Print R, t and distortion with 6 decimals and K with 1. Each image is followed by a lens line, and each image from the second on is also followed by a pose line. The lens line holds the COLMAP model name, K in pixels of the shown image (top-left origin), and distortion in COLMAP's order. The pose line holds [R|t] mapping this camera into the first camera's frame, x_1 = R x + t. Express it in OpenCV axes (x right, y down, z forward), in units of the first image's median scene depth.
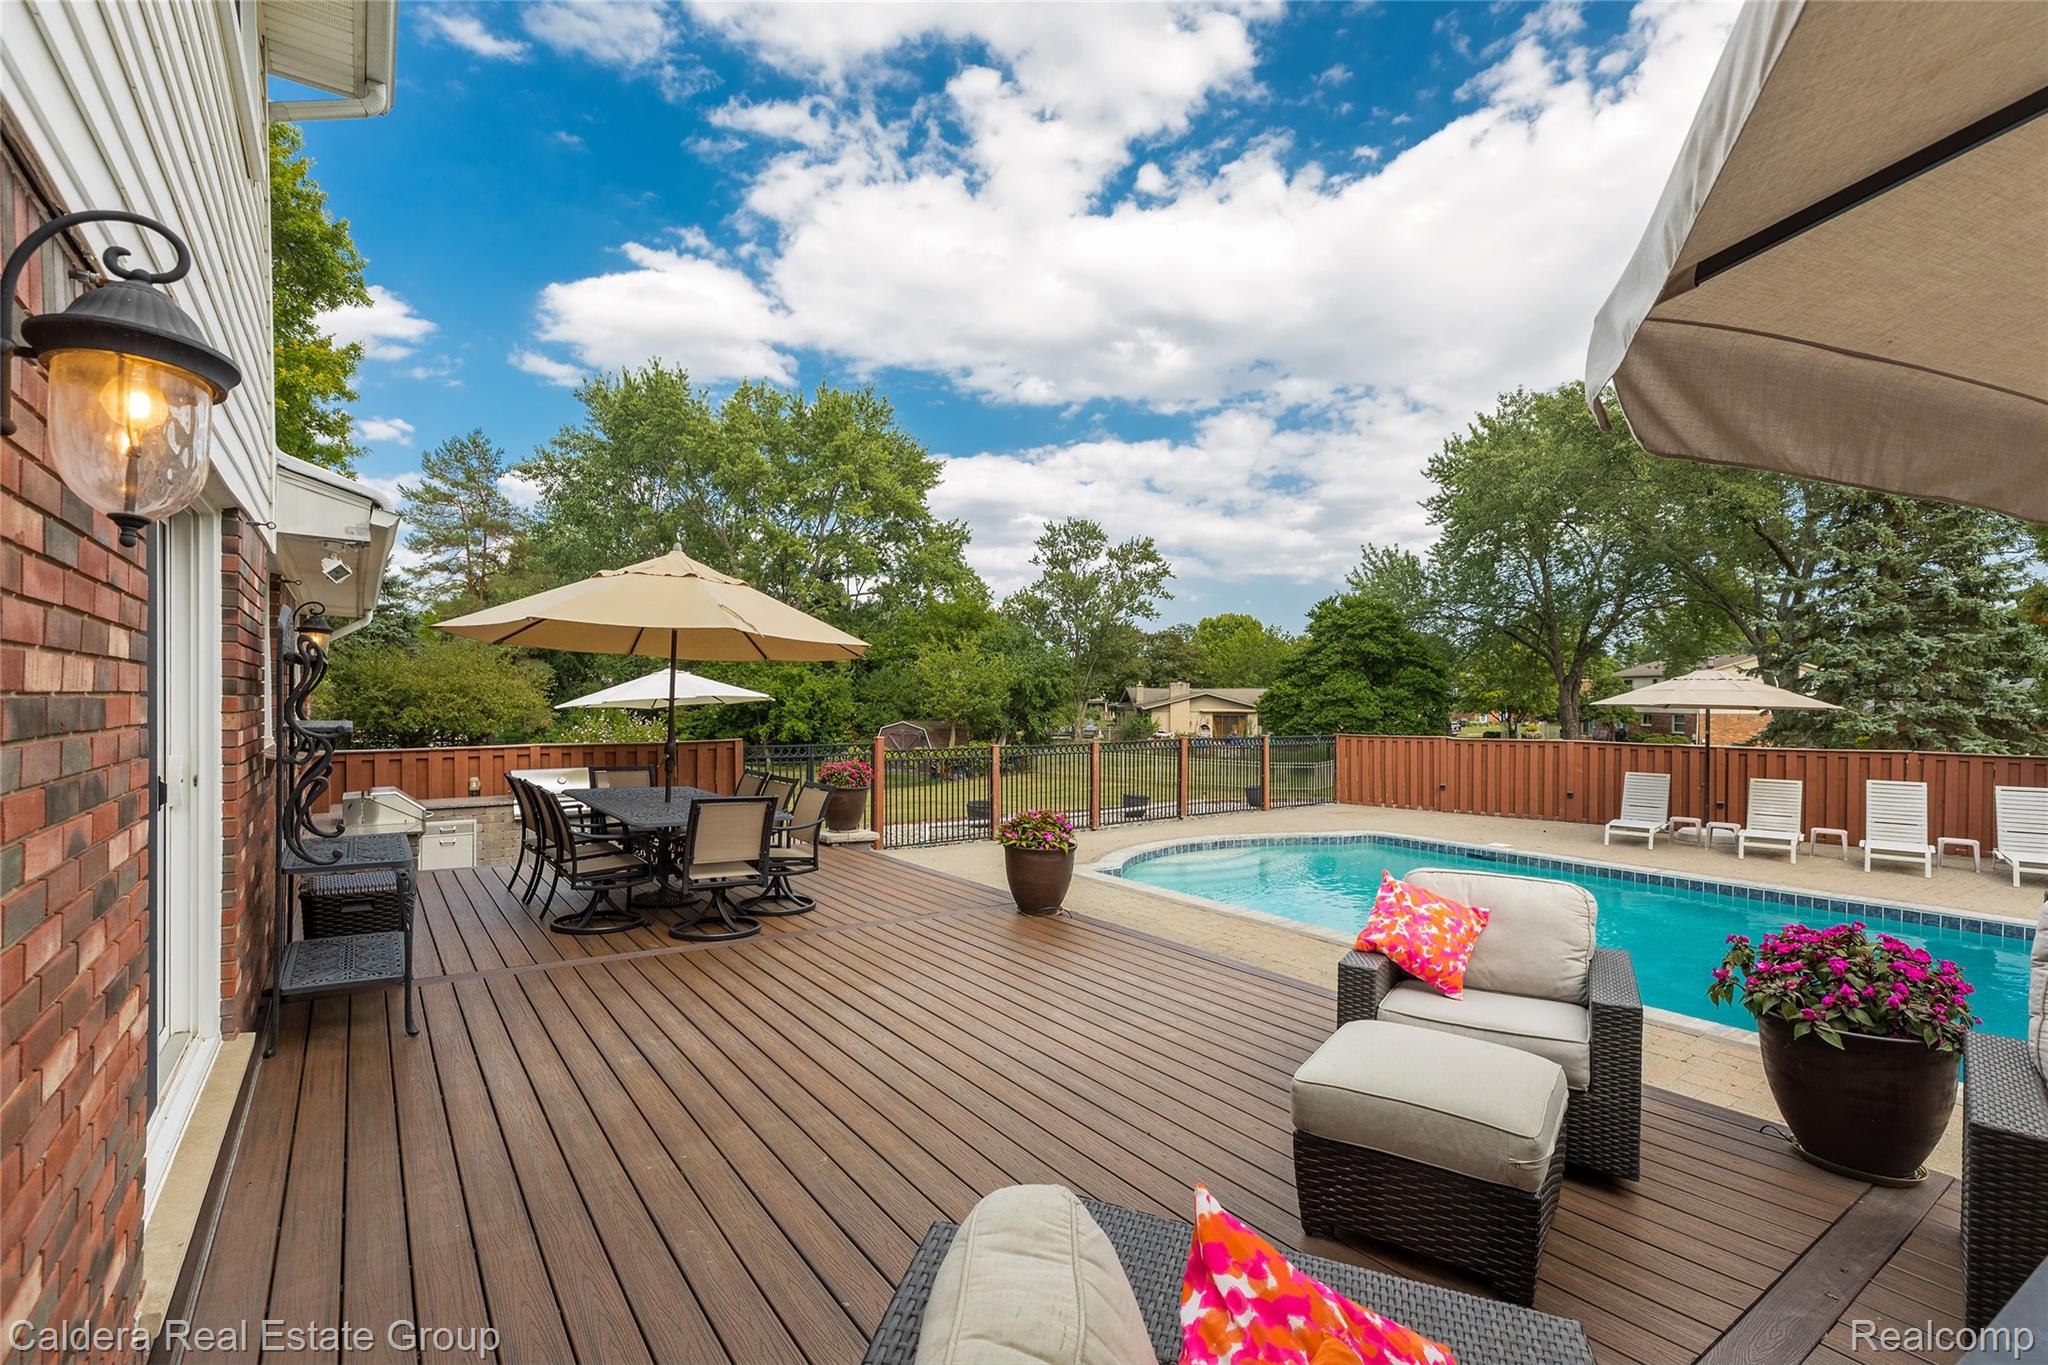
lens RADIAL K [[997.6, 0, 1024.0], [0, 997.6, 682.5], [0, 0, 1]] dist [0.010462, 0.000224]
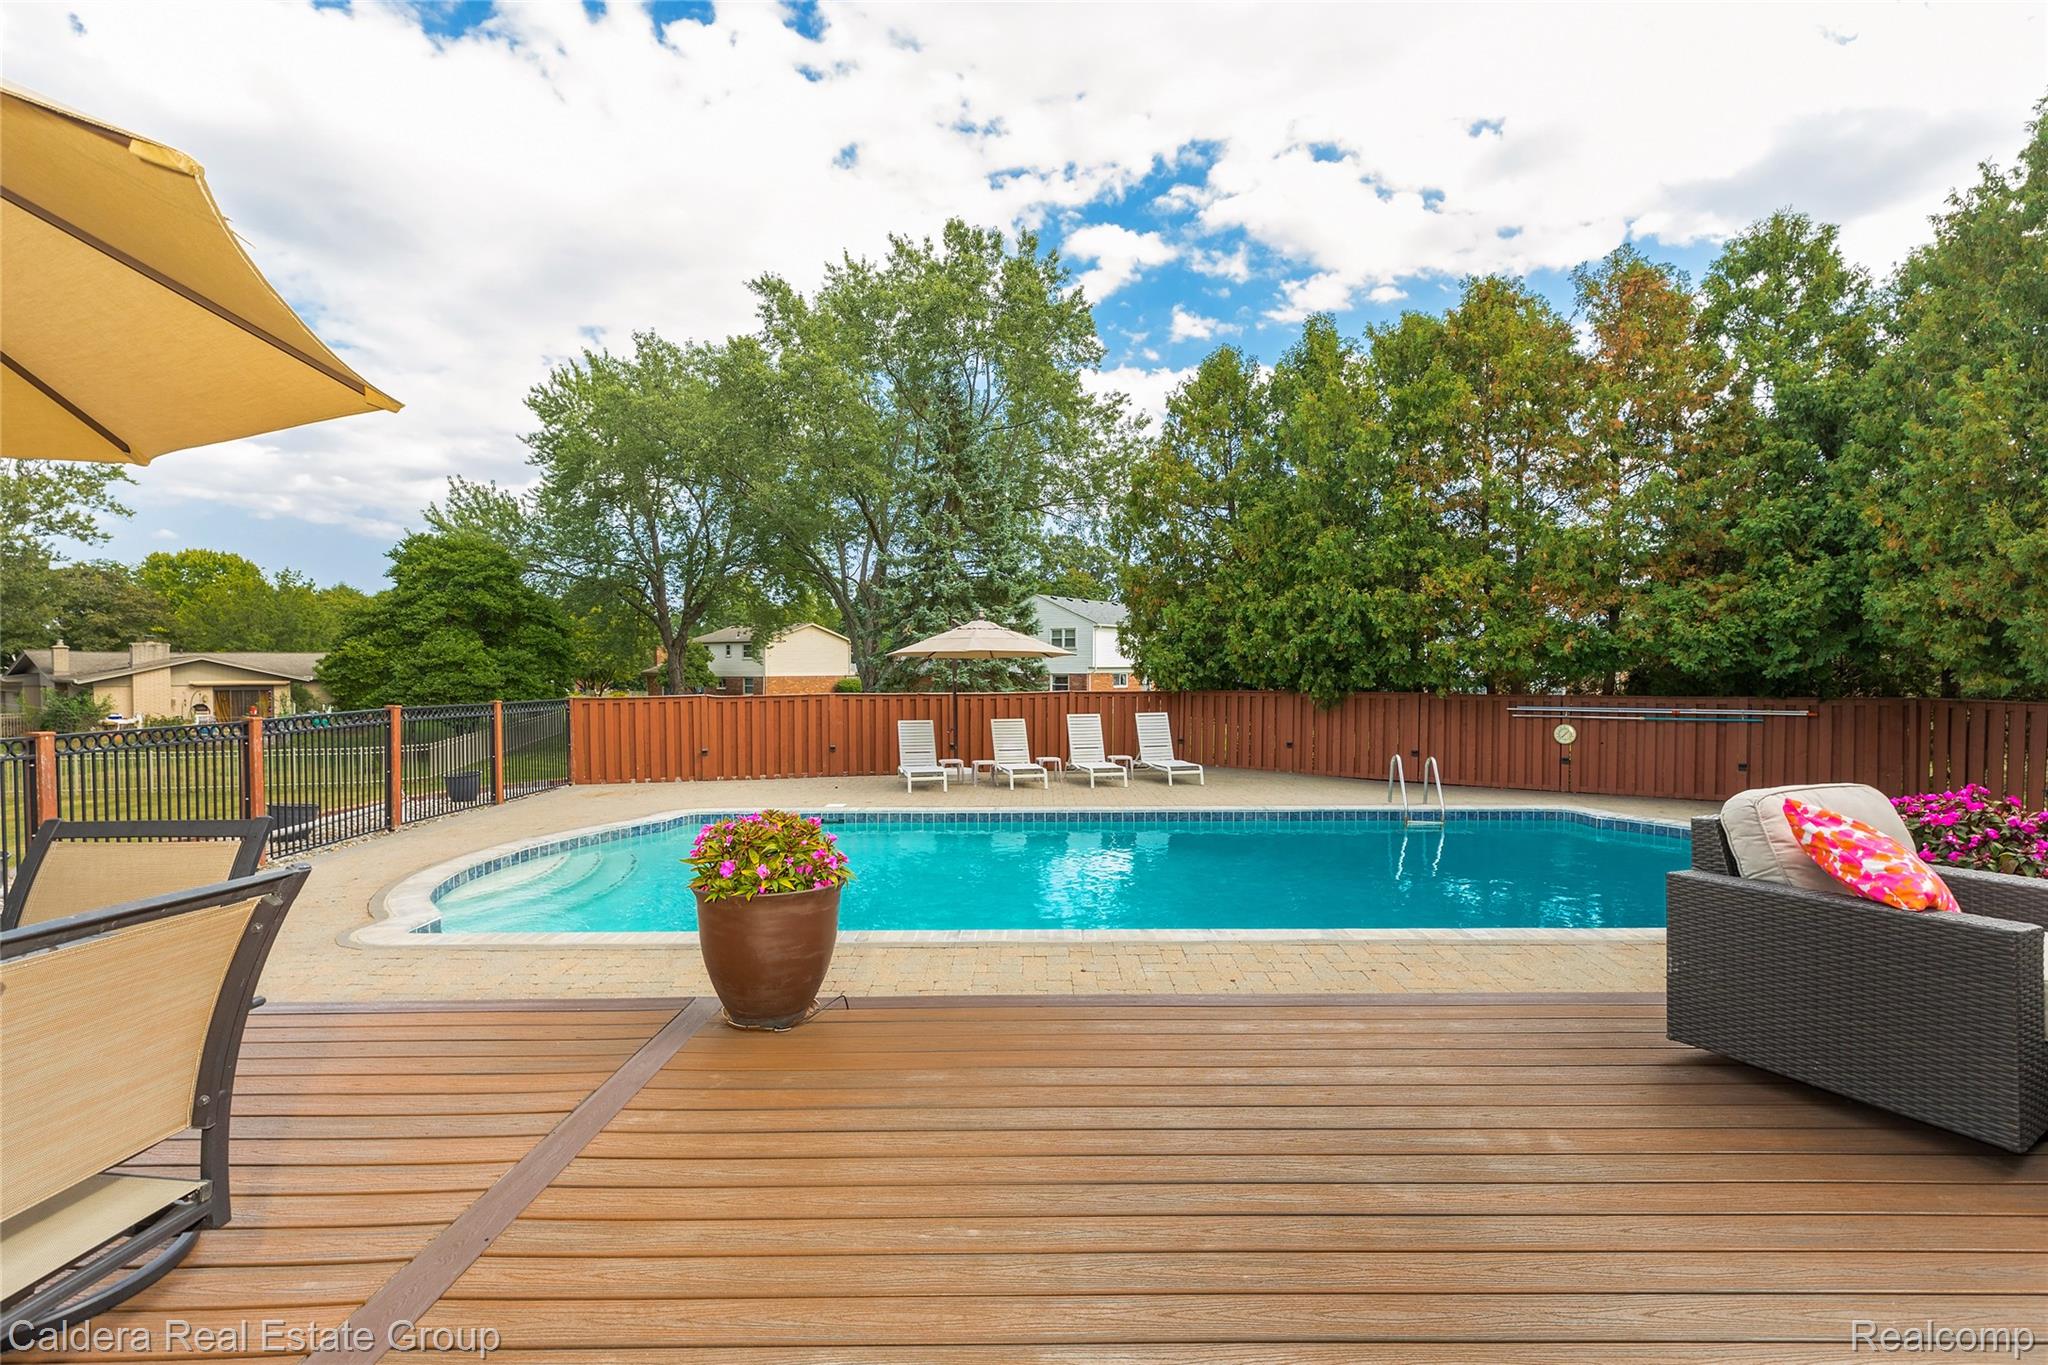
lens RADIAL K [[997.6, 0, 1024.0], [0, 997.6, 682.5], [0, 0, 1]] dist [0.010462, 0.000224]
pose [[0.561928, -0.020353, 0.826936, -0.086737], [0.000964, 0.999713, 0.023950, 0.013544], [-0.827186, -0.012661, 0.561786, 0.165098]]
